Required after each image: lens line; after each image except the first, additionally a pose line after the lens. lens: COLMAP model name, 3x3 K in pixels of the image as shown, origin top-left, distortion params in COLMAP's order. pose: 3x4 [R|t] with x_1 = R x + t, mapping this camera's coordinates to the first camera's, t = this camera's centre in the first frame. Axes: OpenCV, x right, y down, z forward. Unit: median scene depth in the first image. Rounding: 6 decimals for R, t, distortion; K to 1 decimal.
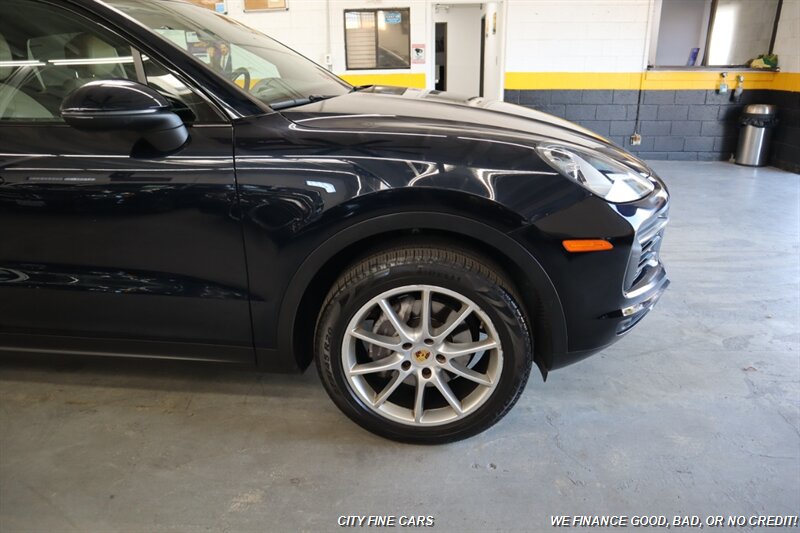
lens RADIAL K [[555.2, 0, 400.3], [0, 555.2, 265.0], [0, 0, 1]] dist [-0.110716, 0.067545]
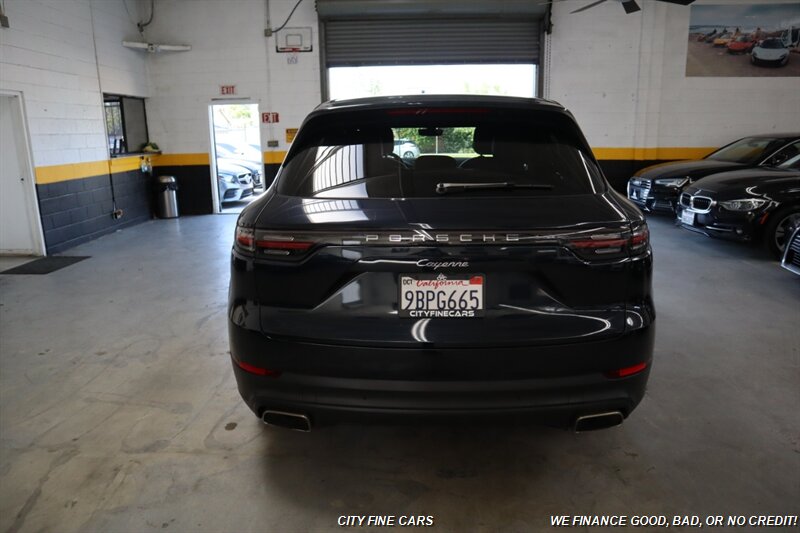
lens RADIAL K [[555.2, 0, 395.9], [0, 555.2, 269.6], [0, 0, 1]] dist [-0.110716, 0.067545]
pose [[-0.042022, -0.225913, 0.973241, -2.377271], [0.369157, 0.901660, 0.225237, -0.485419], [-0.928417, 0.368743, 0.045508, 1.246795]]
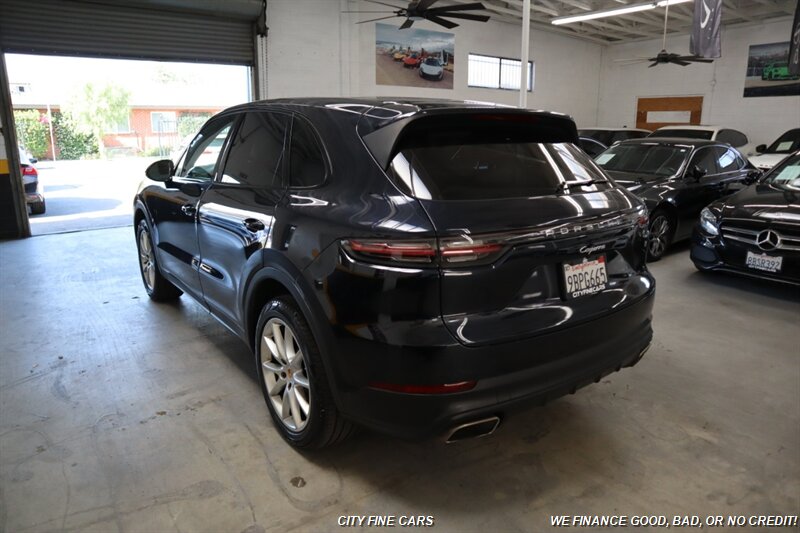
lens RADIAL K [[555.2, 0, 398.9], [0, 555.2, 268.9], [0, 0, 1]] dist [-0.110716, 0.067545]
pose [[-0.664724, -0.165741, 0.728473, -2.066007], [0.275968, 0.851644, 0.445583, -0.772075], [-0.694251, 0.497224, -0.520369, 1.963128]]
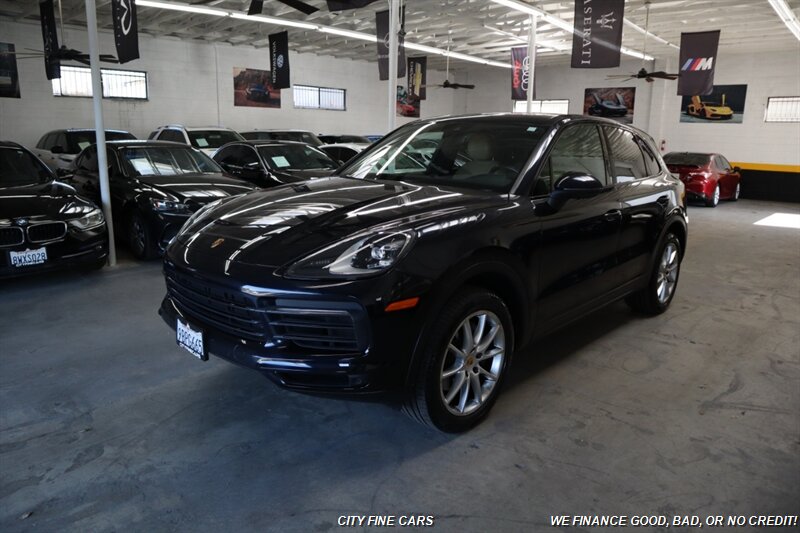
lens RADIAL K [[555.2, 0, 400.1], [0, 555.2, 263.4], [0, 0, 1]] dist [-0.110716, 0.067545]
pose [[-0.631697, 0.177971, -0.754510, 1.048509], [-0.280663, 0.854758, 0.436596, -0.803408], [0.722625, 0.487560, -0.489998, 1.908161]]
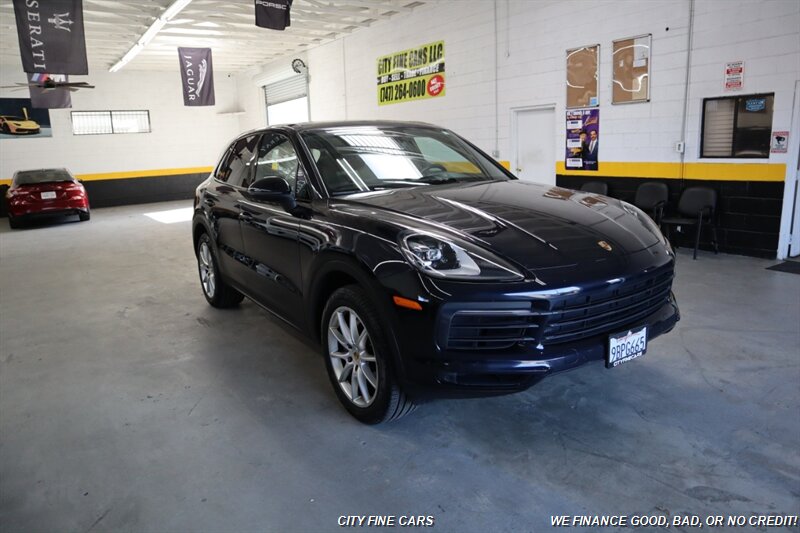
lens RADIAL K [[555.2, 0, 399.8], [0, 555.2, 260.8], [0, 0, 1]] dist [-0.110716, 0.067545]
pose [[0.626871, 0.153690, -0.763814, 1.016195], [-0.250445, 0.968071, -0.010755, -0.088003], [0.737774, 0.198035, 0.645346, 0.027228]]
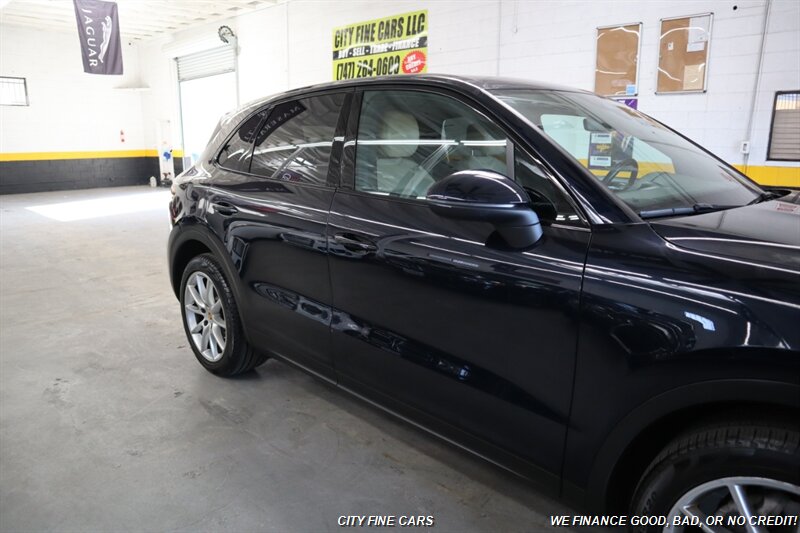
lens RADIAL K [[555.2, 0, 396.9], [0, 555.2, 260.9], [0, 0, 1]] dist [-0.110716, 0.067545]
pose [[0.765671, 0.161682, -0.622581, 0.012307], [-0.243091, 0.968847, -0.047355, -0.066226], [0.595529, 0.187602, 0.781122, 0.088114]]
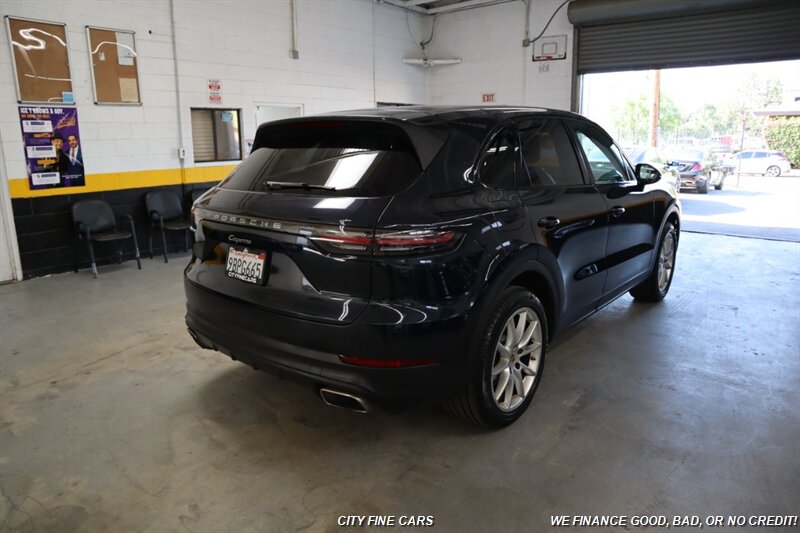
lens RADIAL K [[555.2, 0, 393.3], [0, 555.2, 267.2], [0, 0, 1]] dist [-0.110716, 0.067545]
pose [[0.576380, -0.171594, 0.798963, -2.293633], [0.288019, 0.957622, -0.002111, -0.144431], [-0.764743, 0.231333, 0.601377, 0.344739]]
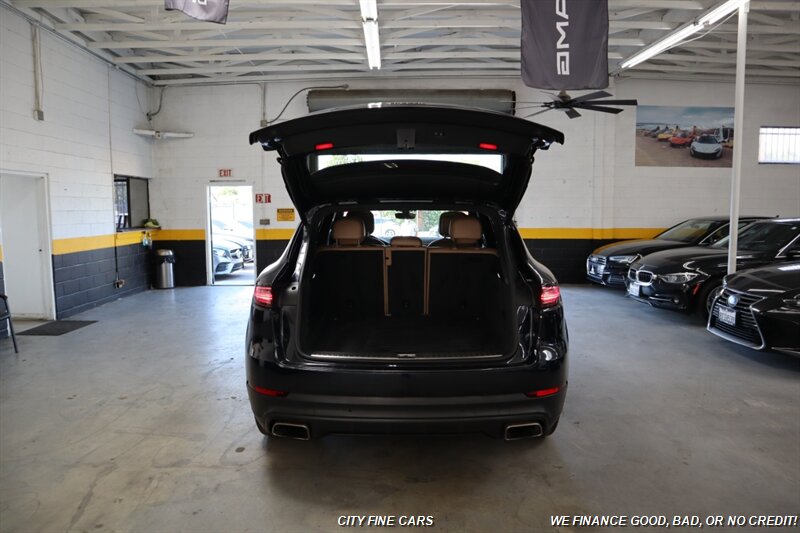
lens RADIAL K [[555.2, 0, 396.0], [0, 555.2, 277.5], [0, 0, 1]] dist [-0.110716, 0.067545]
pose [[-0.073459, -0.104042, 0.991856, -2.722646], [0.357924, 0.925535, 0.123594, -0.502731], [-0.930857, 0.364088, -0.030750, 1.246484]]
